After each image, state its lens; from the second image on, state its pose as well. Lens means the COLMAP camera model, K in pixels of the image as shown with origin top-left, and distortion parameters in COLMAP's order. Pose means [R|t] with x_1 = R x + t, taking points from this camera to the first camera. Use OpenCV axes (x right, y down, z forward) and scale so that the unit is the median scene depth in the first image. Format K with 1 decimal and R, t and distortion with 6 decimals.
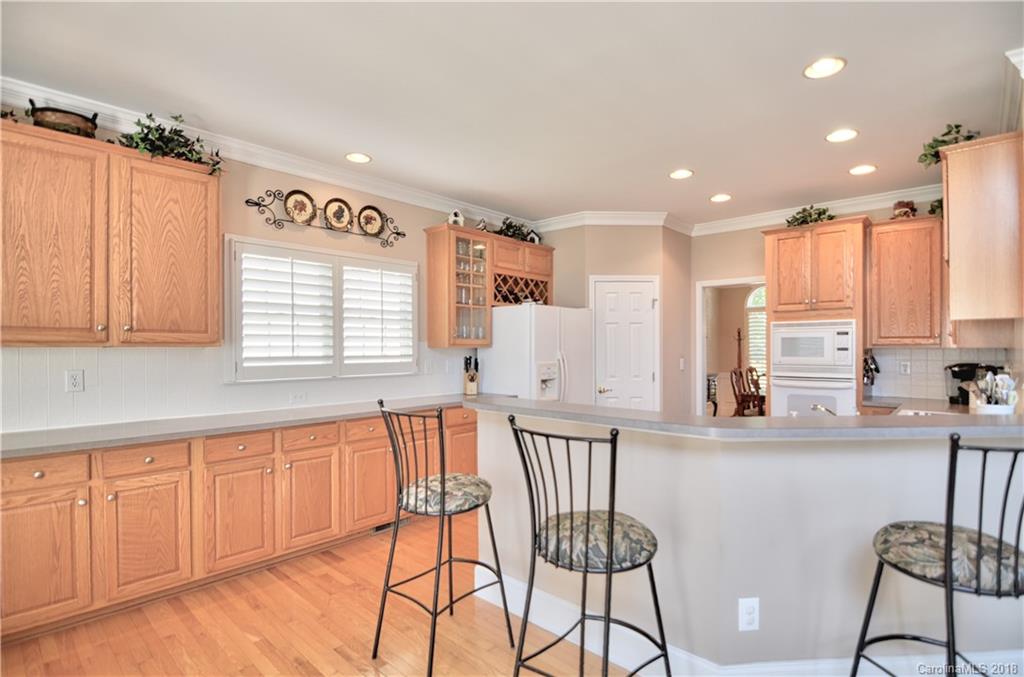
lens RADIAL K [[499.5, 0, 512.6], [0, 499.5, 349.0], [0, 0, 1]] dist [-0.000382, -0.013708]
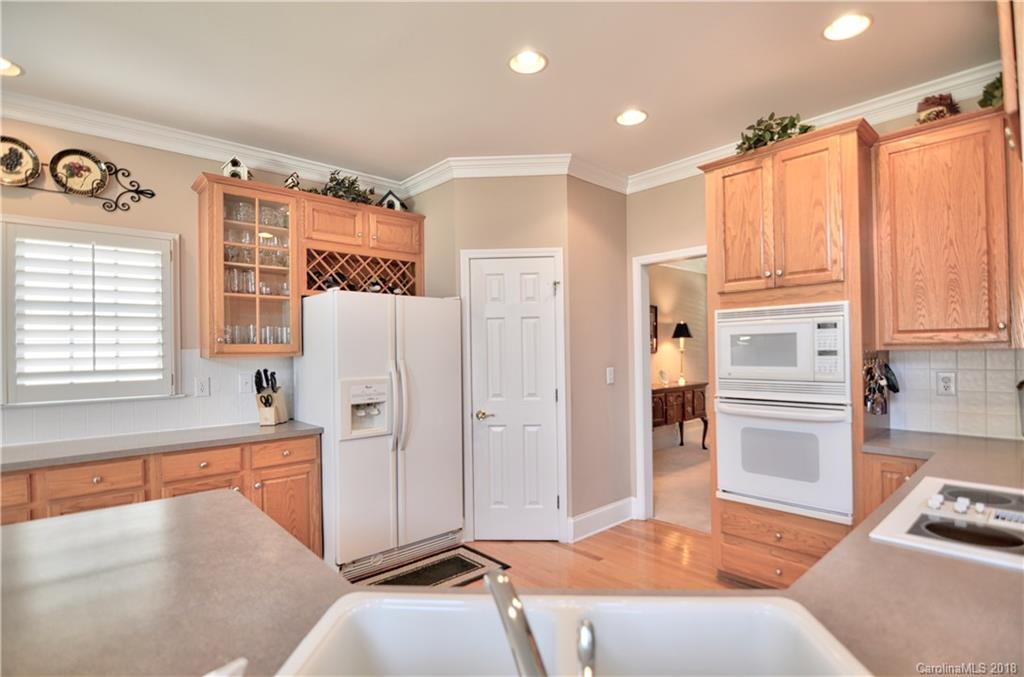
lens RADIAL K [[499.5, 0, 512.6], [0, 499.5, 349.0], [0, 0, 1]] dist [-0.000382, -0.013708]
pose [[0.995189, -0.013580, -0.097025, 0.336437], [0.012688, 0.999871, -0.009805, -0.002888], [0.097145, 0.008527, 0.995234, 0.367544]]
